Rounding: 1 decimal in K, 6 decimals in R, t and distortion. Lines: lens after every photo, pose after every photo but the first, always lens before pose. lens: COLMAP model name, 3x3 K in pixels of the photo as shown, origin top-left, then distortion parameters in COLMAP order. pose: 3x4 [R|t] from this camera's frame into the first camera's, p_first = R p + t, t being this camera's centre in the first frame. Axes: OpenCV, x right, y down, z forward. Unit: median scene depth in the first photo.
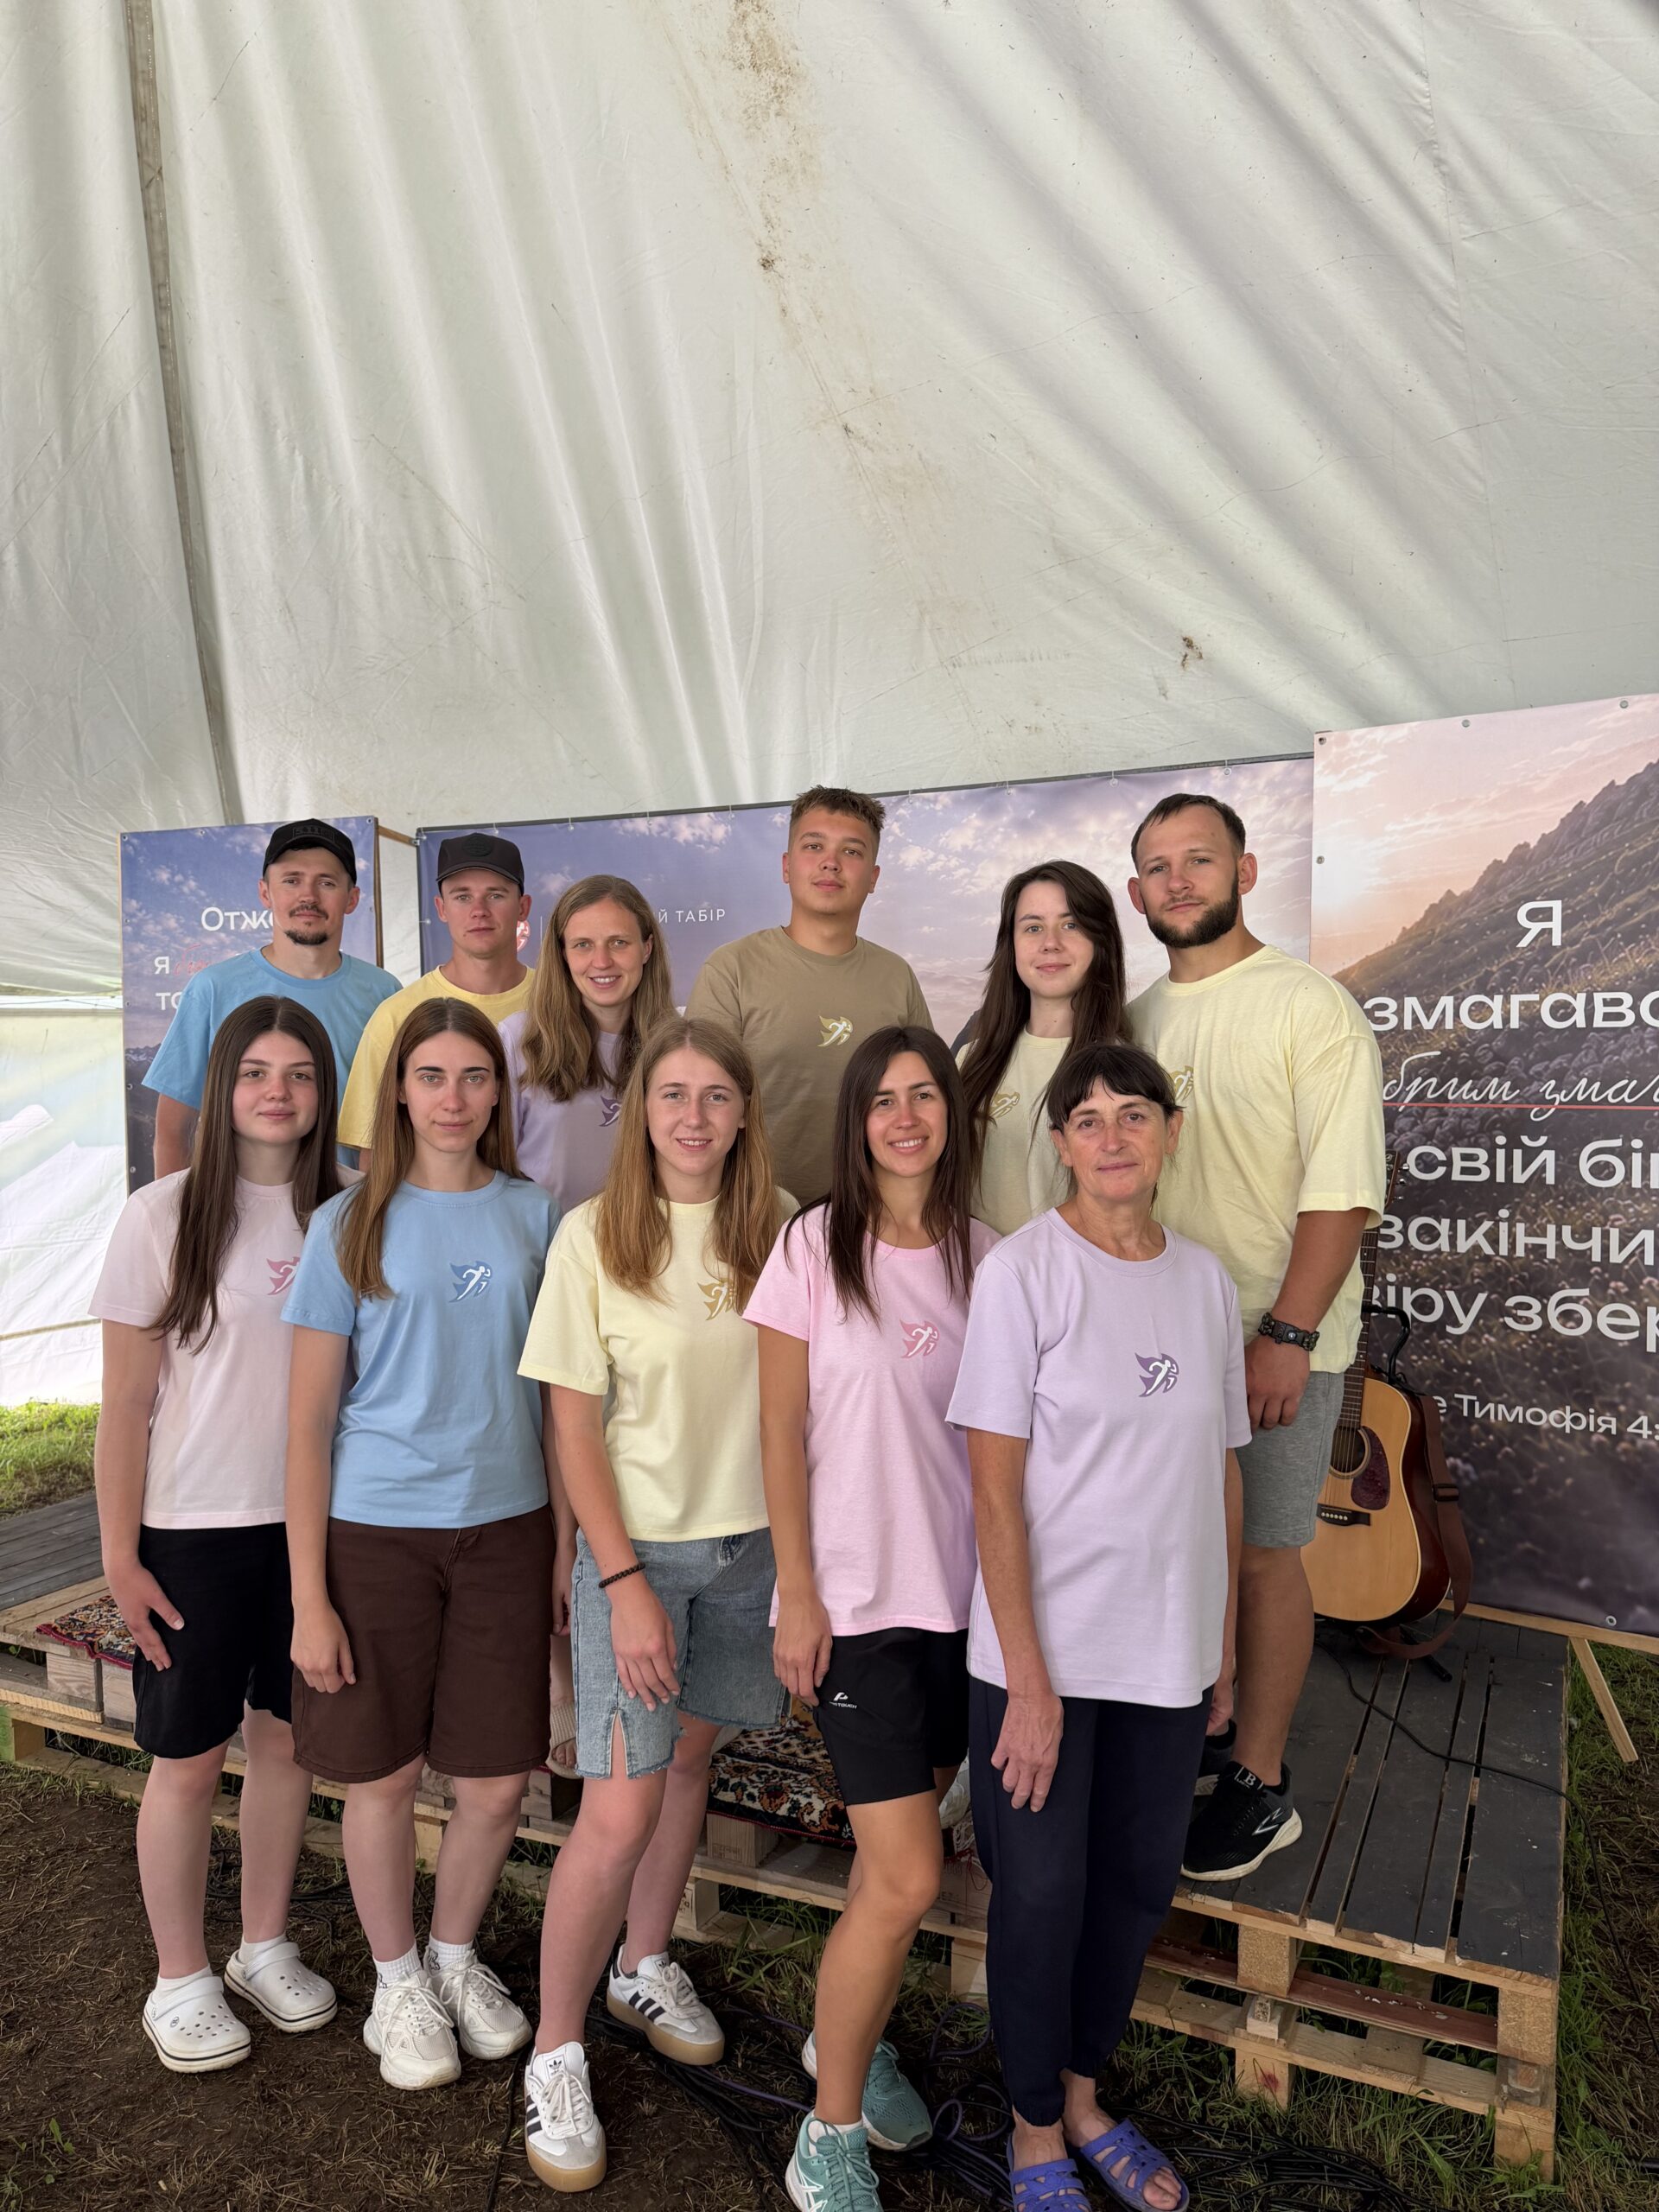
lens RADIAL K [[1537.6, 0, 829.5], [0, 1537.6, 1106.0], [0, 0, 1]] dist [0.069391, -0.113505]
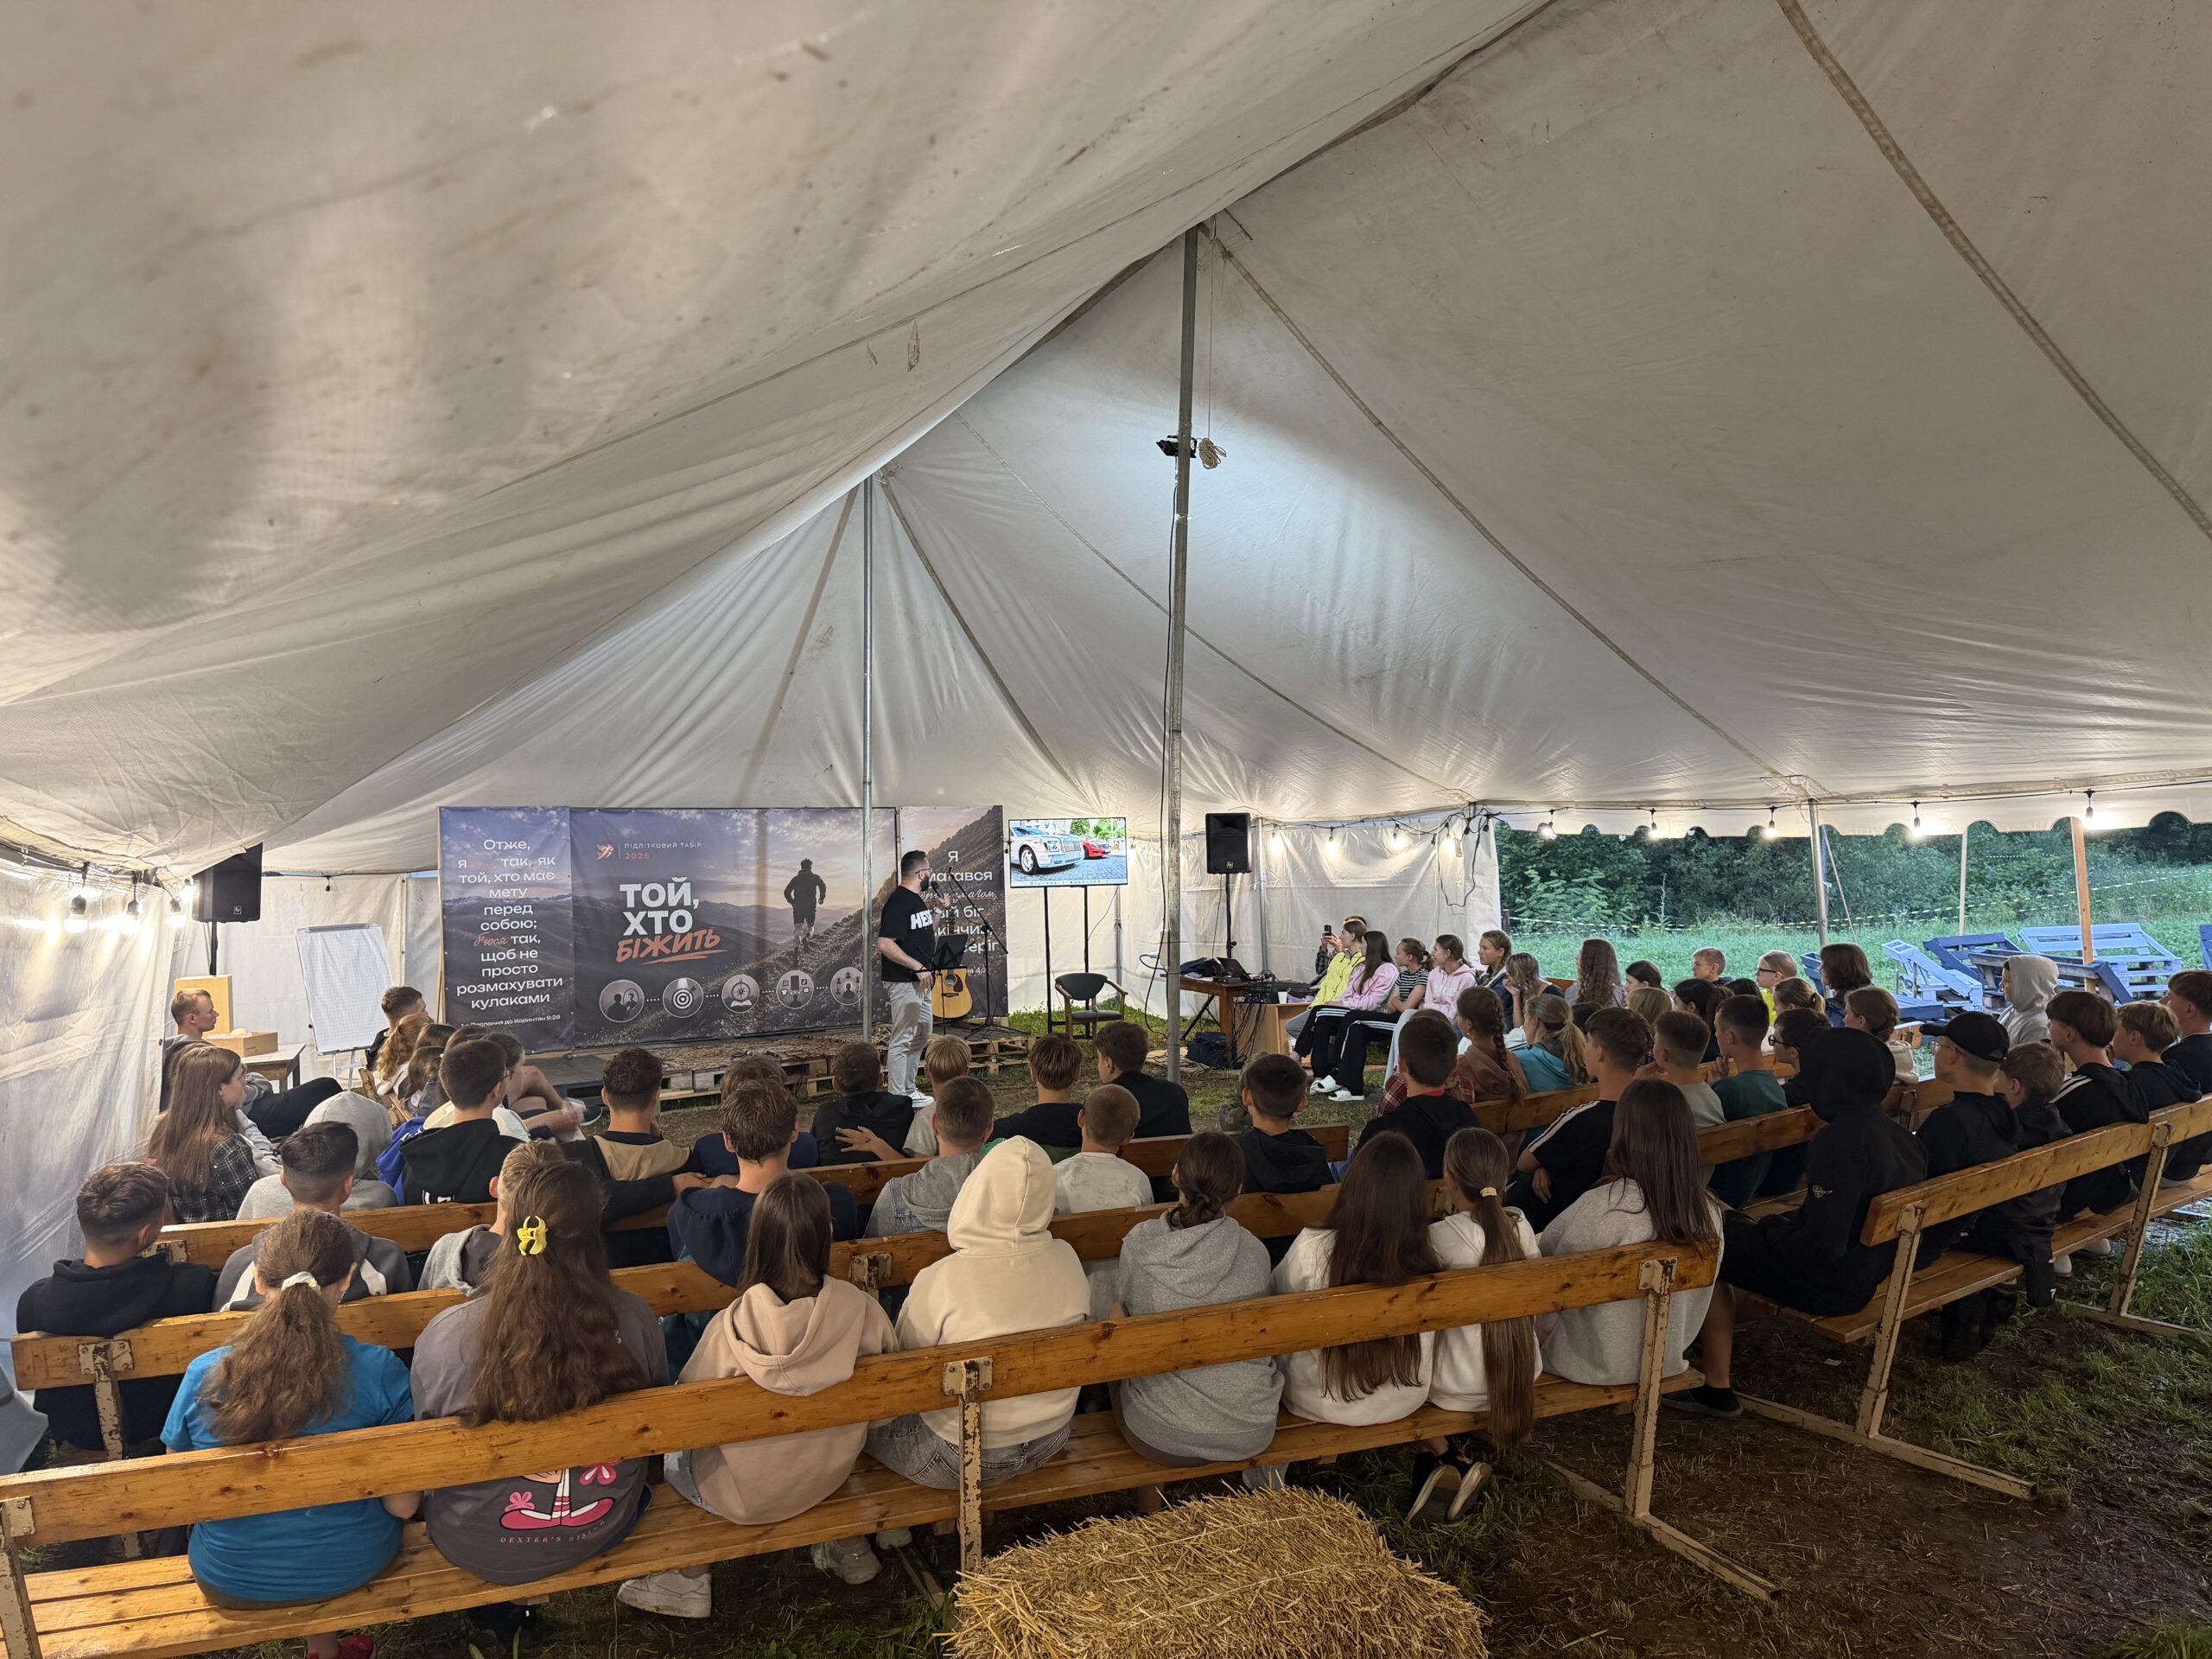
lens RADIAL K [[1537.6, 0, 1106.0], [0, 1537.6, 829.5], [0, 0, 1]] dist [0.069391, -0.113505]
pose [[0.564216, 0.005213, 0.825611, -2.775737], [0.049794, 0.997945, -0.040329, 0.000207], [-0.824124, 0.063865, 0.562797, -1.710834]]
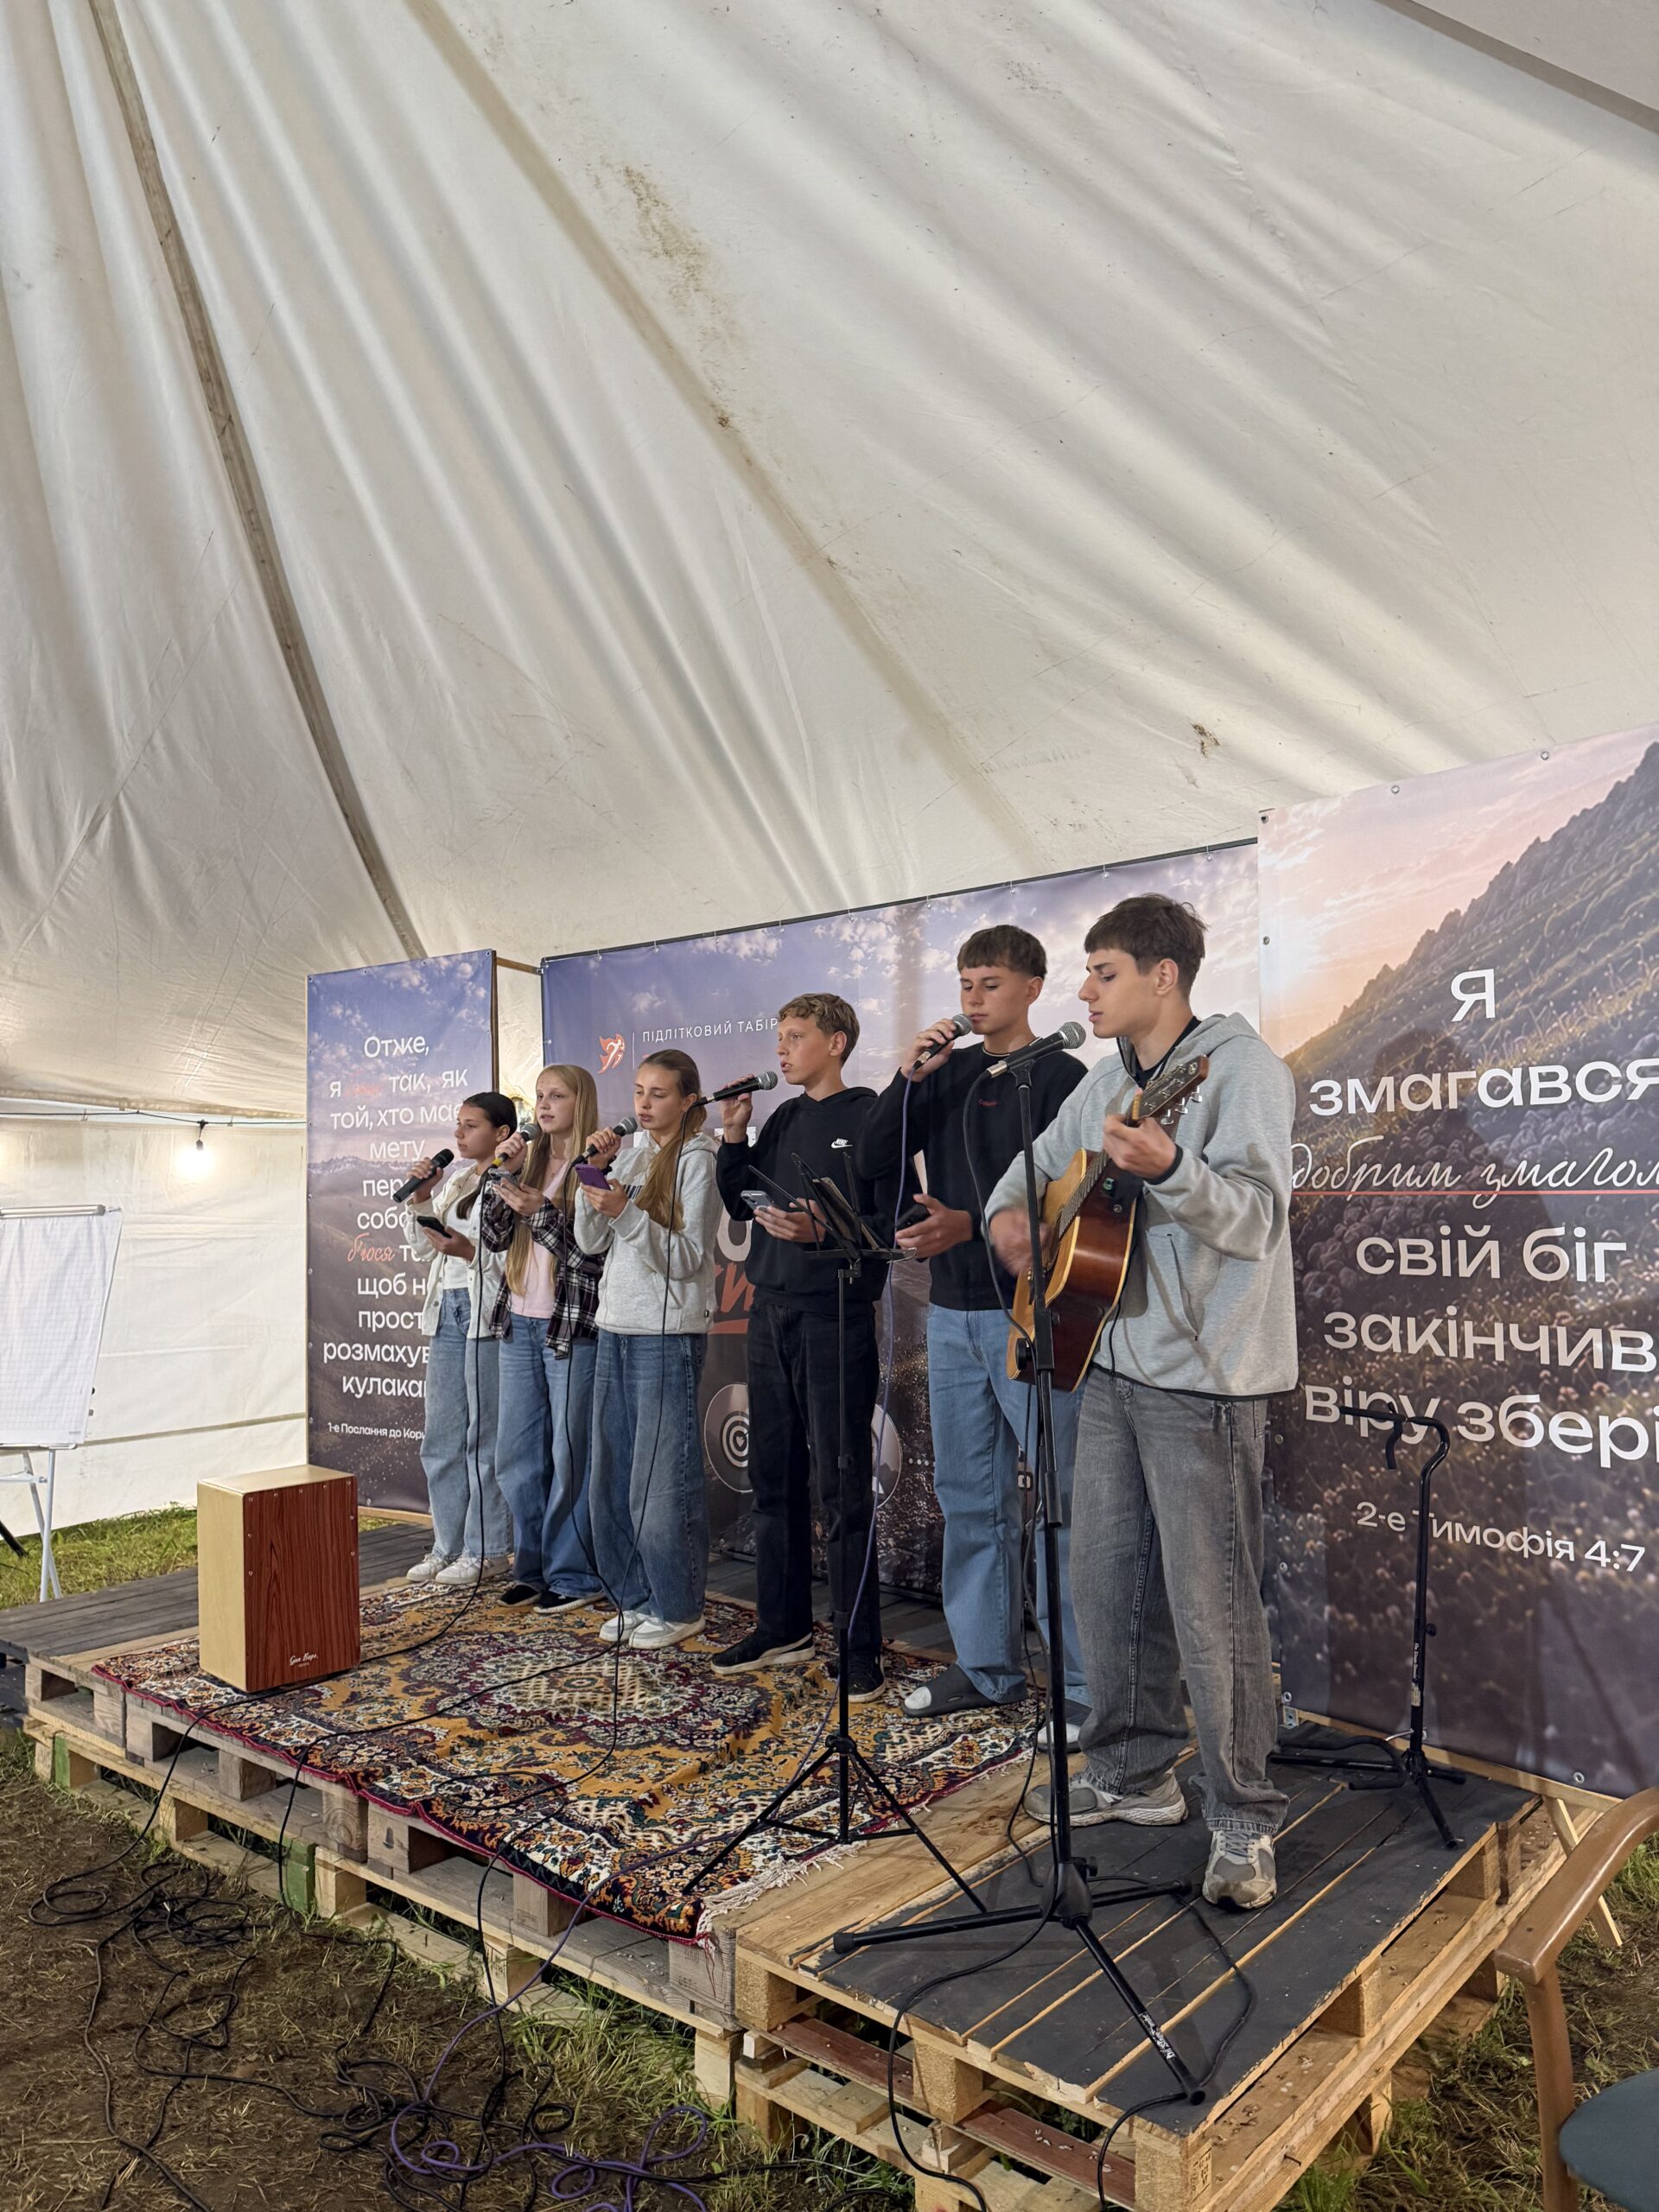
lens RADIAL K [[1531.3, 0, 829.5], [0, 1531.3, 1106.0], [0, 0, 1]] dist [0.088921, -0.140691]
pose [[0.966718, -0.024378, -0.254682, 0.315965], [0.003753, 0.996694, -0.081159, 0.021783], [0.255818, 0.077502, 0.963613, 0.015732]]
